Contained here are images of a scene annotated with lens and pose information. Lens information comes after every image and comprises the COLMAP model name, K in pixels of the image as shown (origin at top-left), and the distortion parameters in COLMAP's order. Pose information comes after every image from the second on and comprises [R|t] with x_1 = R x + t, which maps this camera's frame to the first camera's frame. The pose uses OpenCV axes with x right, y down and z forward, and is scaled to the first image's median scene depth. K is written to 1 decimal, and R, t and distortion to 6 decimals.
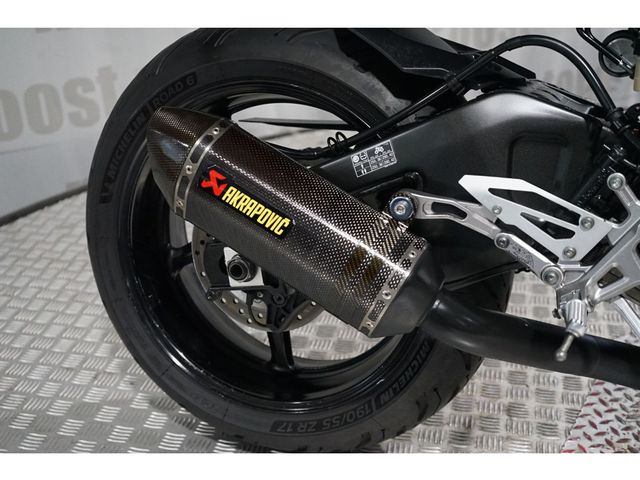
lens RADIAL K [[816.6, 0, 320.1], [0, 816.6, 239.7], [0, 0, 1]] dist [-0.002397, 0.000000]
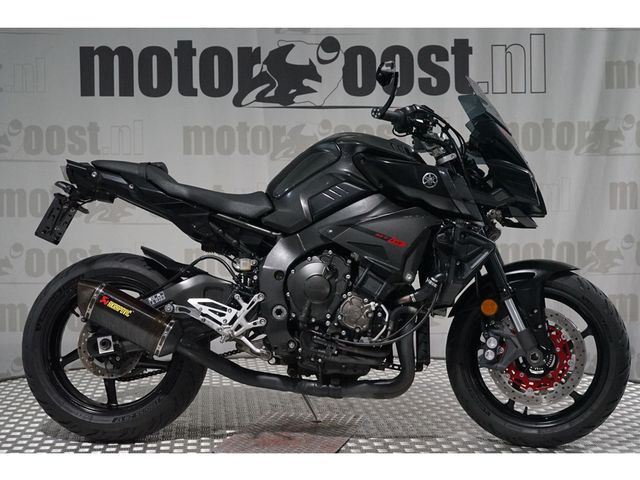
lens RADIAL K [[963.3, 0, 318.7], [0, 963.3, 234.2], [0, 0, 1]] dist [-0.026345, 0.000000]
pose [[0.953173, 0.019400, 0.301802, -0.449384], [0.099389, 0.922415, -0.373192, 1.090477], [-0.285627, 0.385712, 0.877293, -2.368841]]
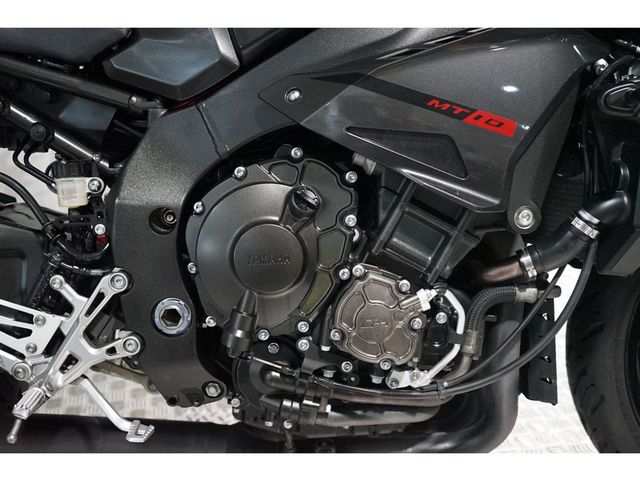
lens RADIAL K [[816.6, 0, 318.8], [0, 816.6, 240.8], [0, 0, 1]] dist [-0.002397, 0.000000]
pose [[0.923183, -0.135761, 0.359585, 0.285979], [0.181975, 0.978429, -0.097788, 0.053722], [-0.338552, 0.155712, 0.927974, -0.236898]]
